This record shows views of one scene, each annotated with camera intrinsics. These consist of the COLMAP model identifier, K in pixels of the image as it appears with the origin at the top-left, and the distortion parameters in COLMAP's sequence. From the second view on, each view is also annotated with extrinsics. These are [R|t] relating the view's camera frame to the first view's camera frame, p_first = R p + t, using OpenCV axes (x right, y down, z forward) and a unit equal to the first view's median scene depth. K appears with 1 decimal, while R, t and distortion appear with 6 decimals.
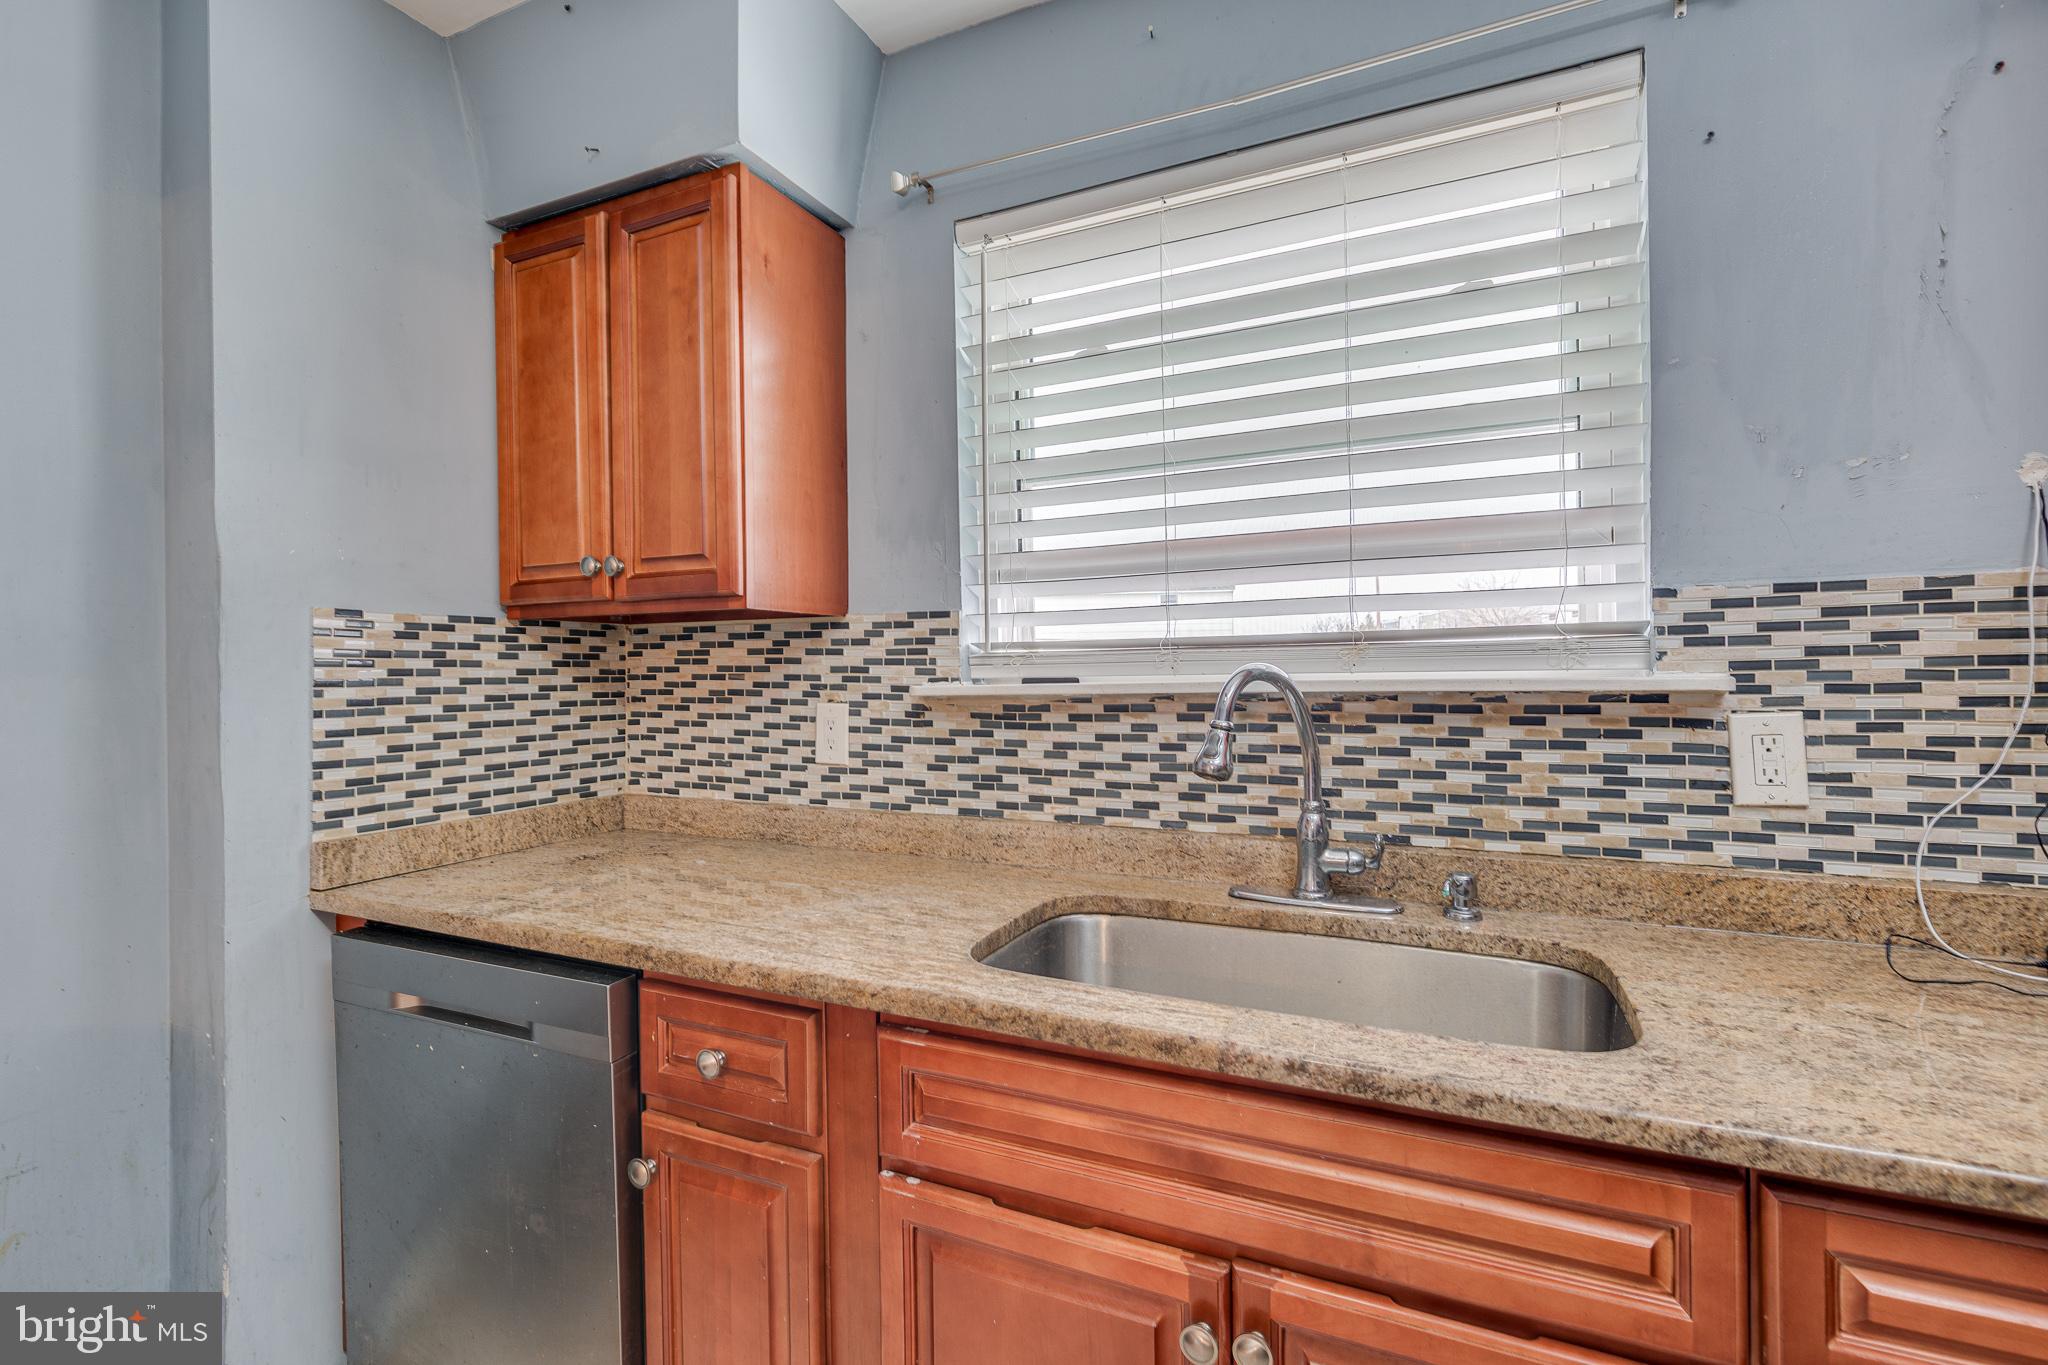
lens RADIAL K [[914.0, 0, 1030.7], [0, 914.0, 674.8], [0, 0, 1]] dist [0.005817, -0.001116]
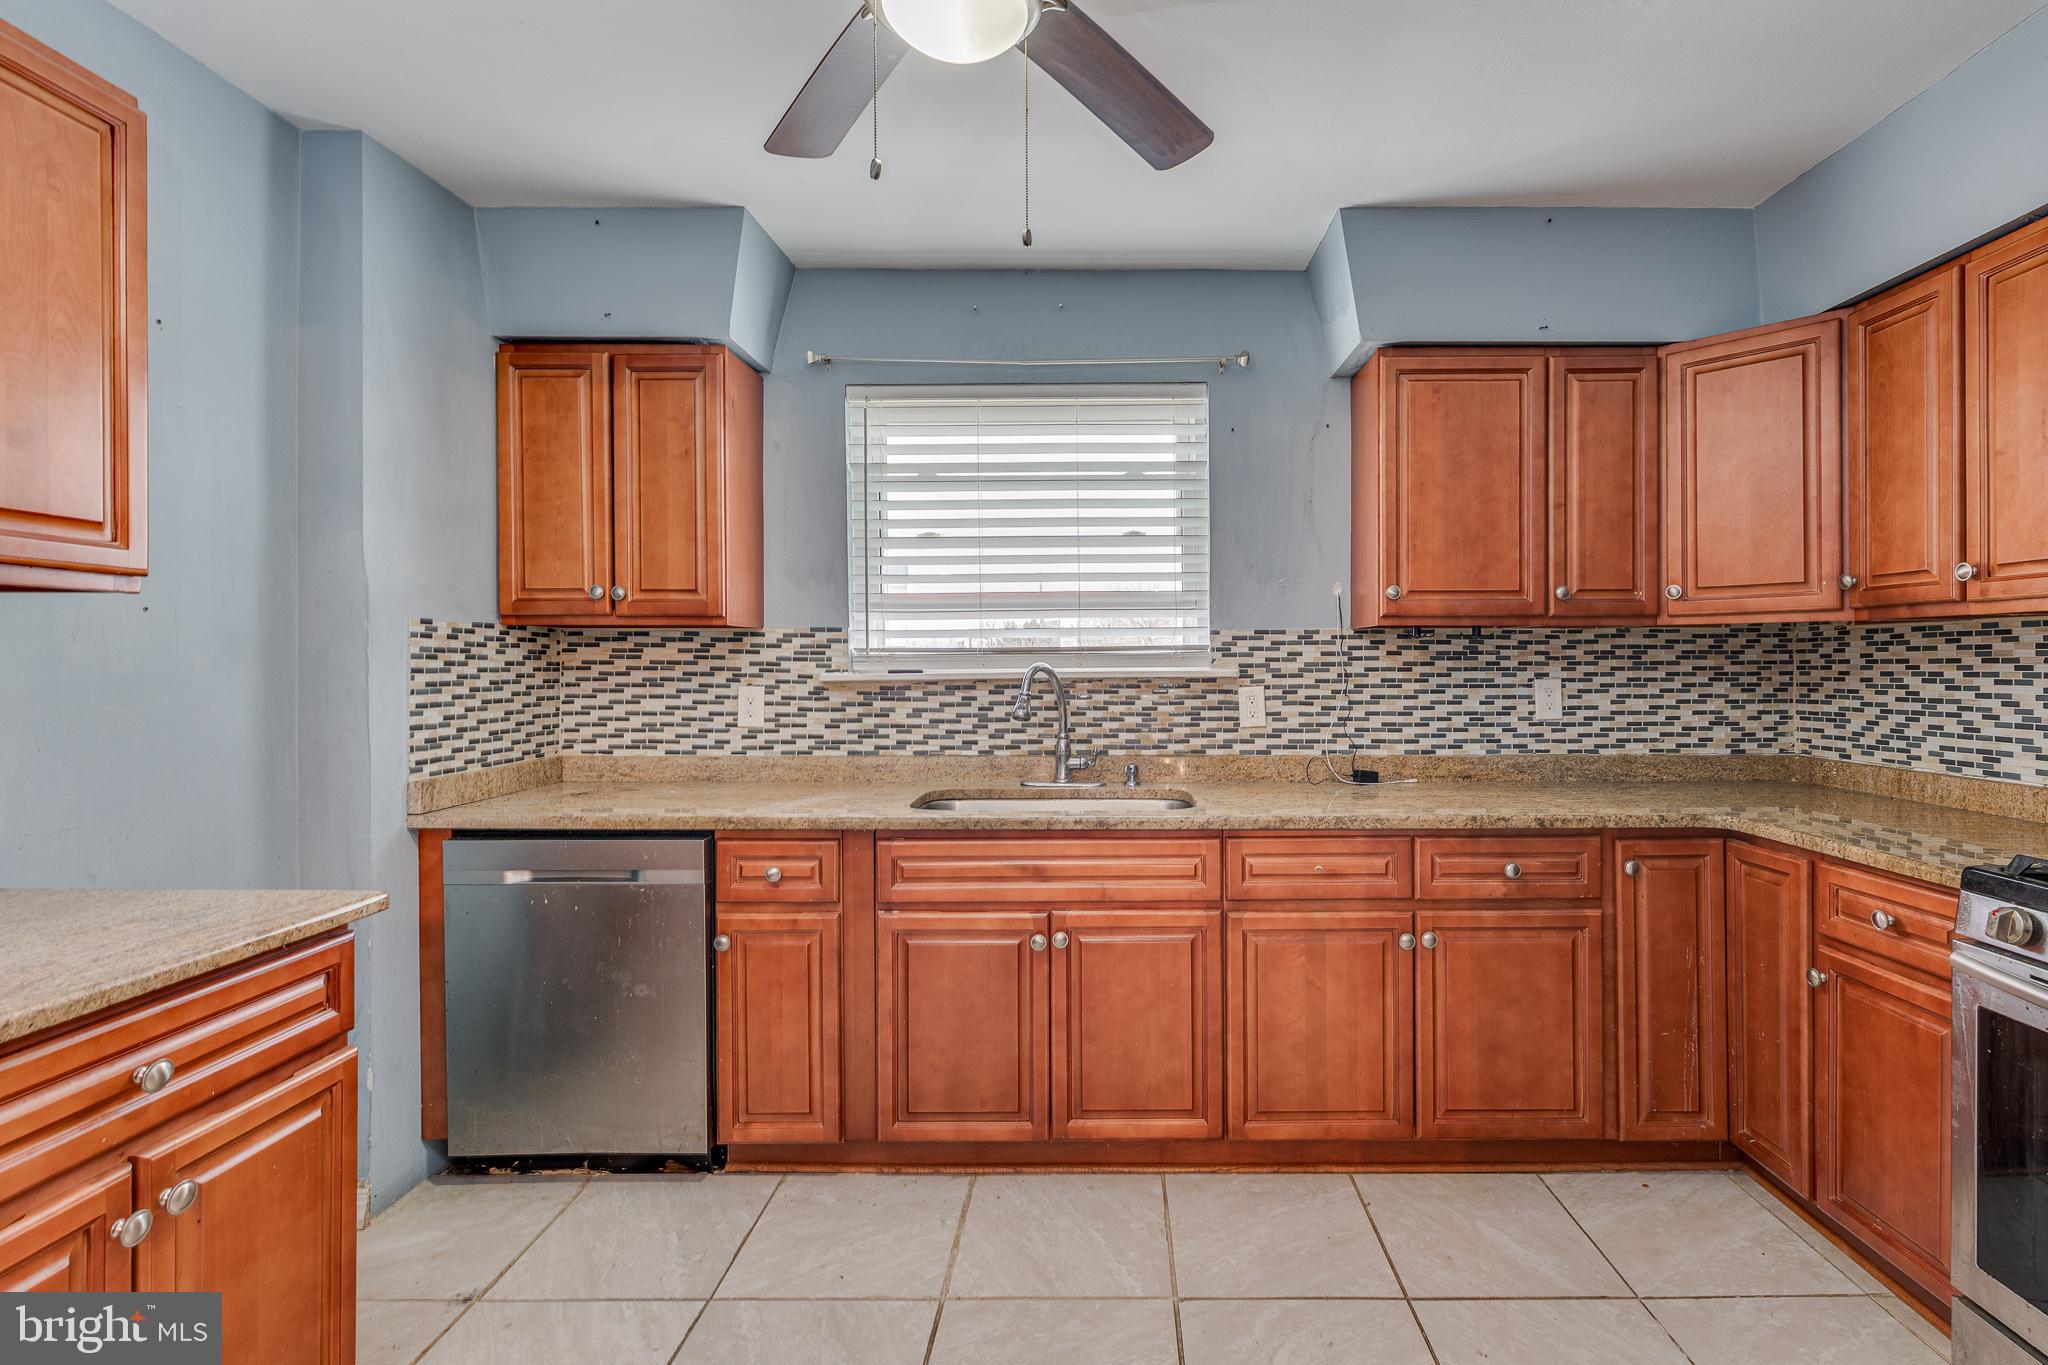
lens RADIAL K [[961.0, 0, 1110.2], [0, 961.0, 664.6], [0, 0, 1]] dist [0.006970, -0.000821]
pose [[0.905483, 0.008249, 0.424302, -0.370898], [-0.005345, 0.999953, -0.008033, 0.005471], [-0.424349, 0.005005, 0.905485, -0.707588]]
